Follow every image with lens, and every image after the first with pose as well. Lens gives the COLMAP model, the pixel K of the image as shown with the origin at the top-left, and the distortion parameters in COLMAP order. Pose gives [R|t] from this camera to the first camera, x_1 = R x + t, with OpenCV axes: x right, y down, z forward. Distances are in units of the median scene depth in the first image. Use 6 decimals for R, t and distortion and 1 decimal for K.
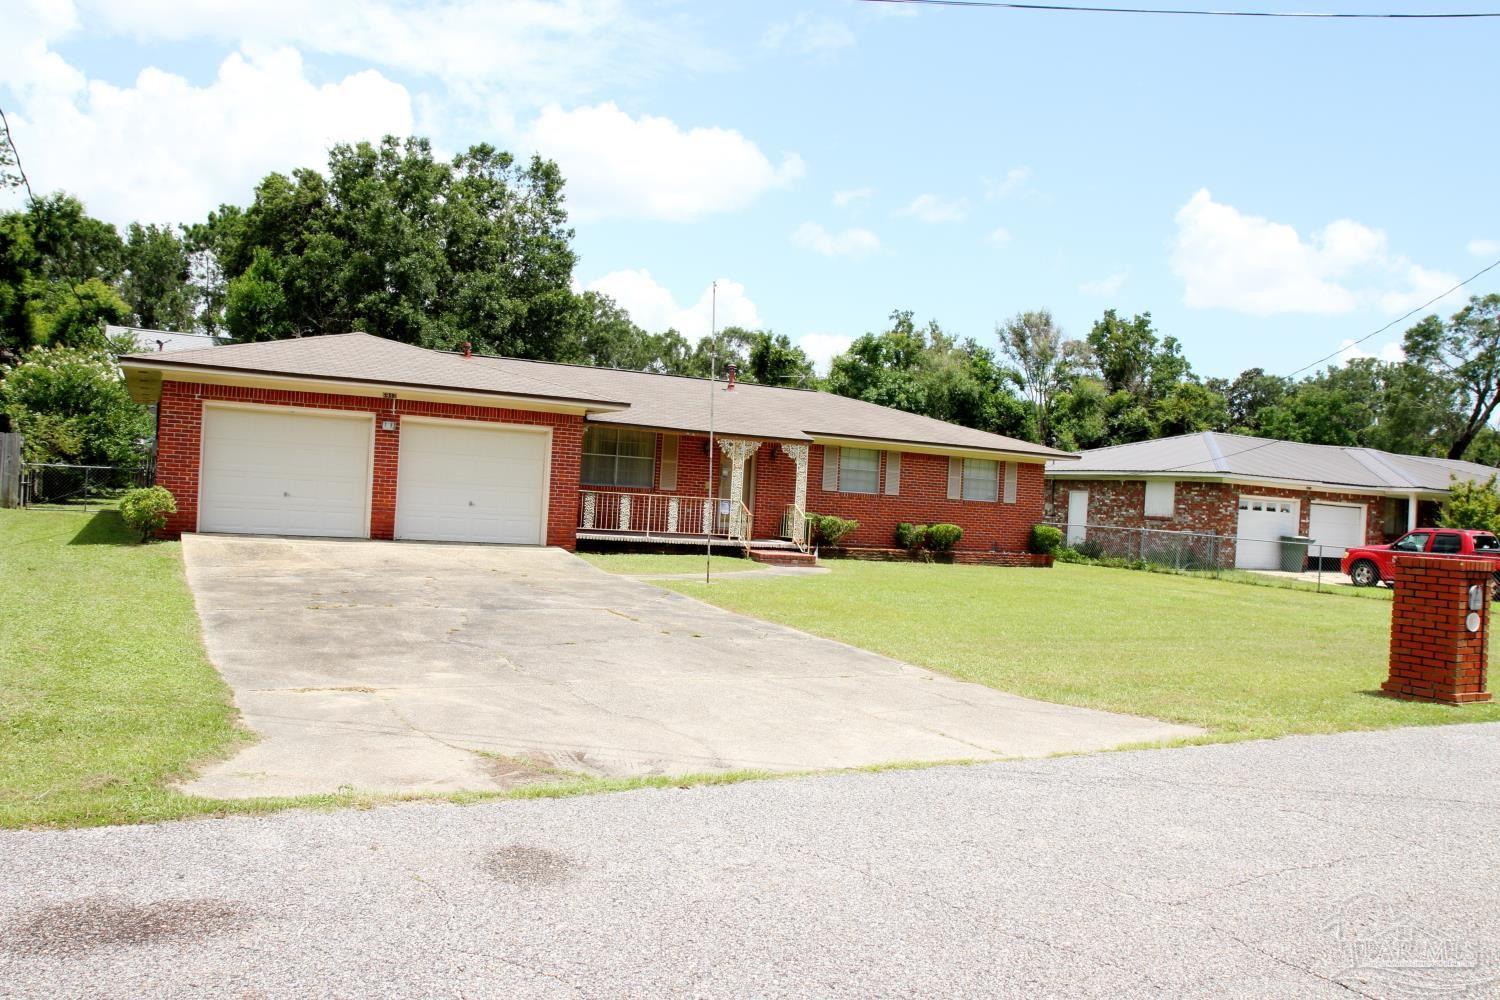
lens RADIAL K [[1165.0, 0, 754.2], [0, 1165.0, 504.8], [0, 0, 1]] dist [-0.094546, 0.080212]
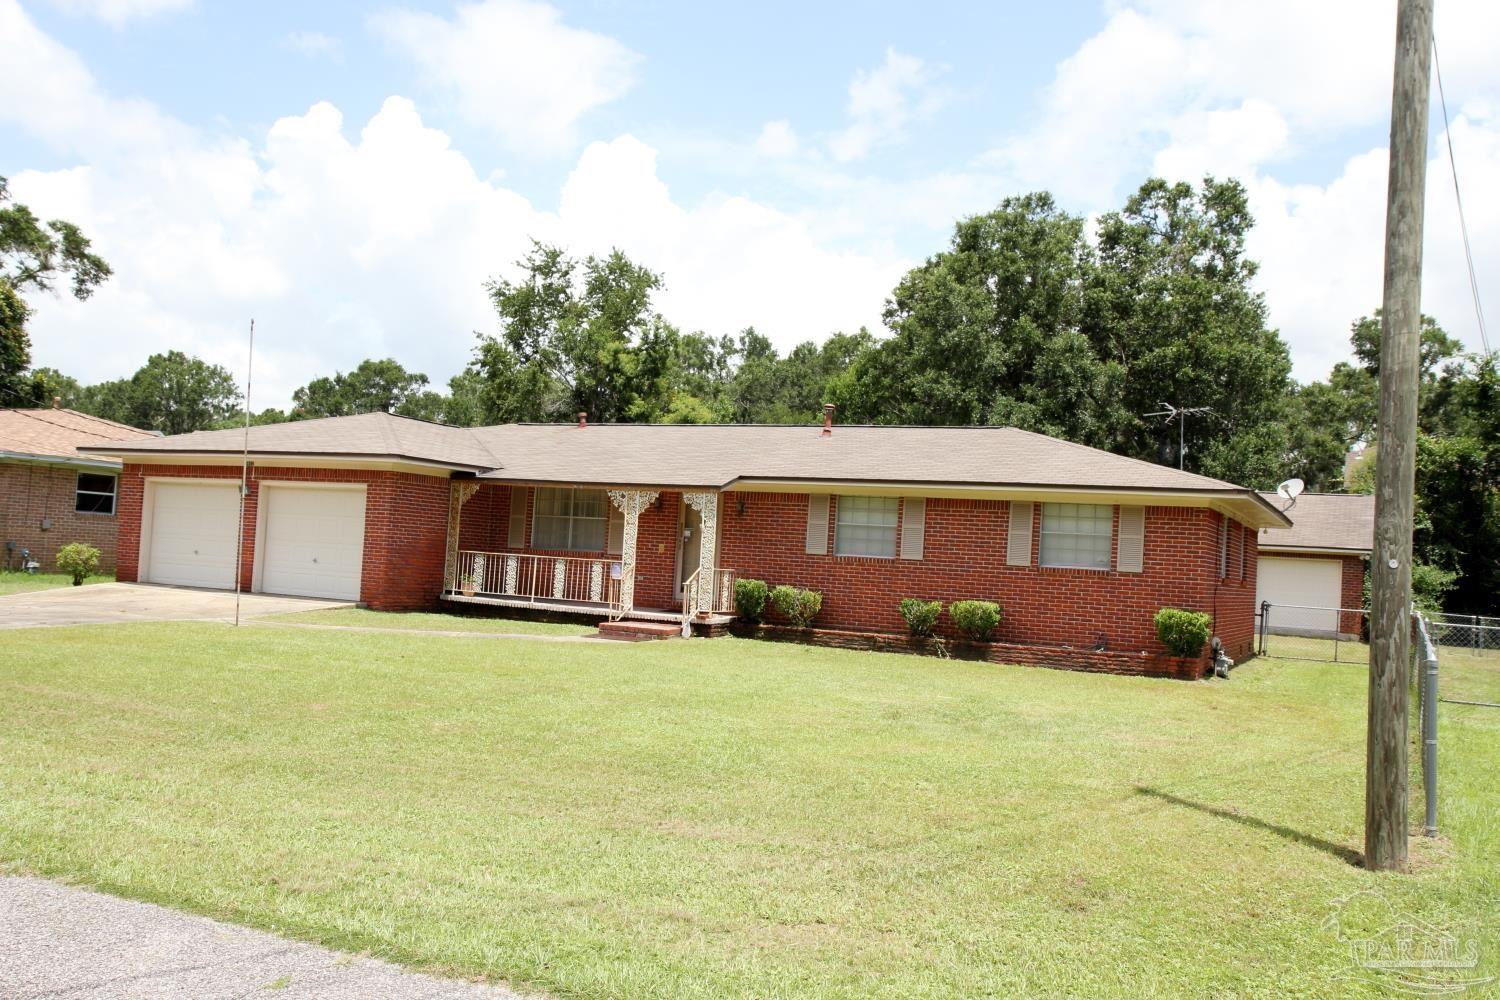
lens RADIAL K [[1373.9, 0, 750.2], [0, 1373.9, 496.5], [0, 0, 1]] dist [-0.008882, 0.000000]
pose [[0.587338, -0.065281, -0.806705, 0.789153], [-0.030850, 0.994212, -0.102916, 0.045373], [0.808754, 0.085334, 0.581924, 0.463101]]
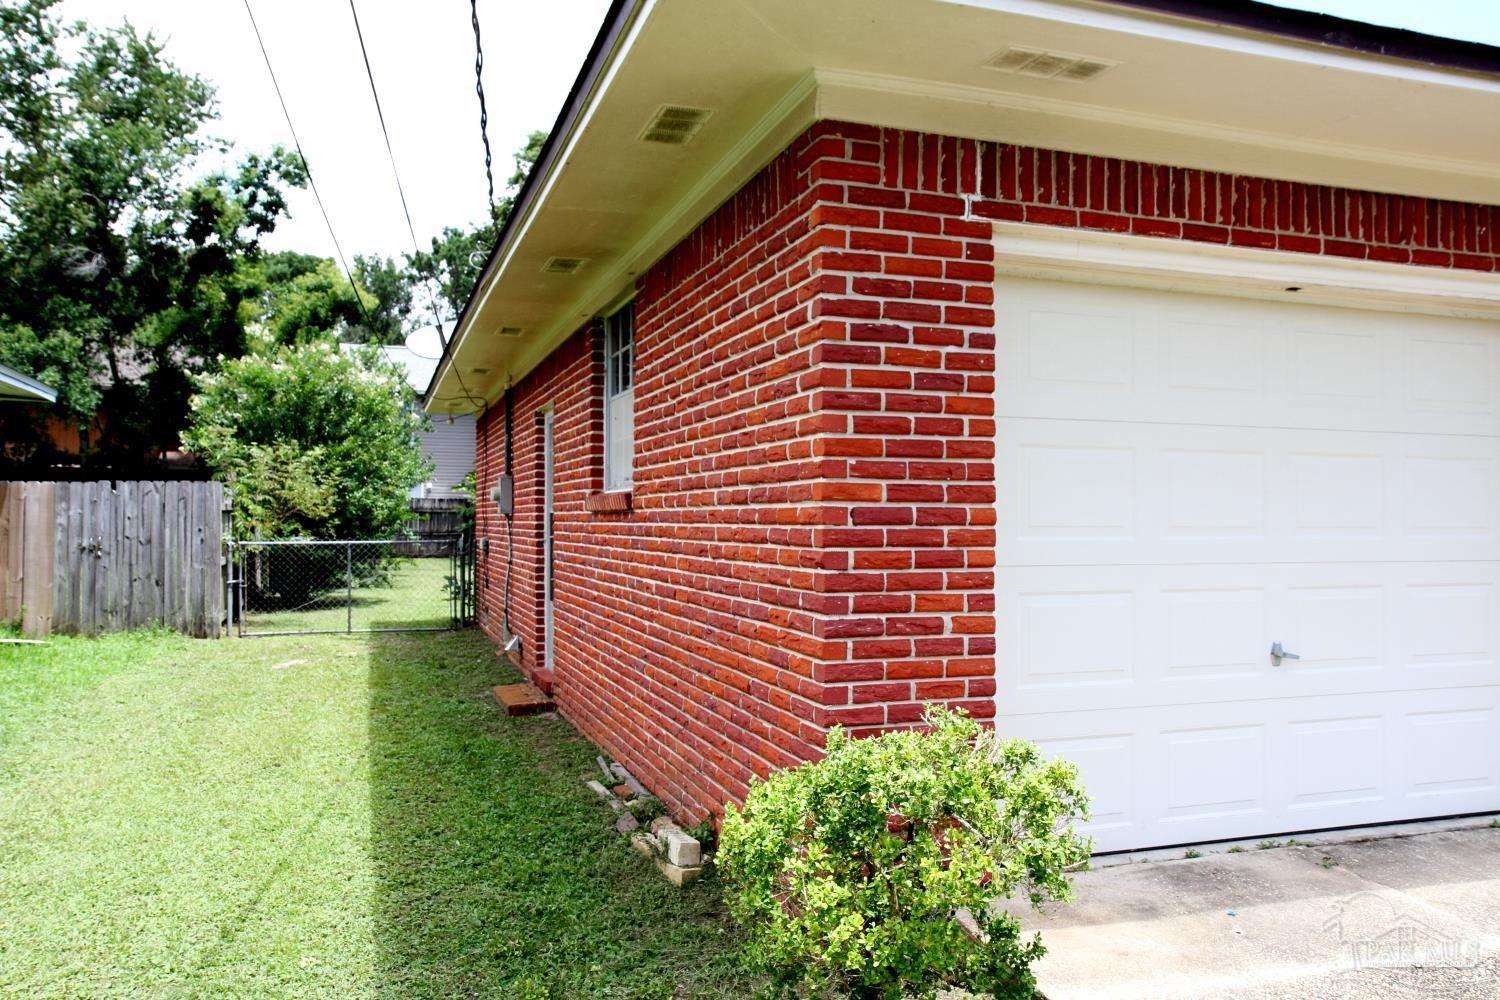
lens RADIAL K [[1165.0, 0, 750.7], [0, 1165.0, 495.0], [0, 0, 1]] dist [-0.094546, 0.080212]
pose [[0.984866, -0.057551, -0.163486, -0.345124], [0.052362, 0.997984, -0.035876, -0.027725], [0.165221, 0.026772, 0.985893, 0.557039]]
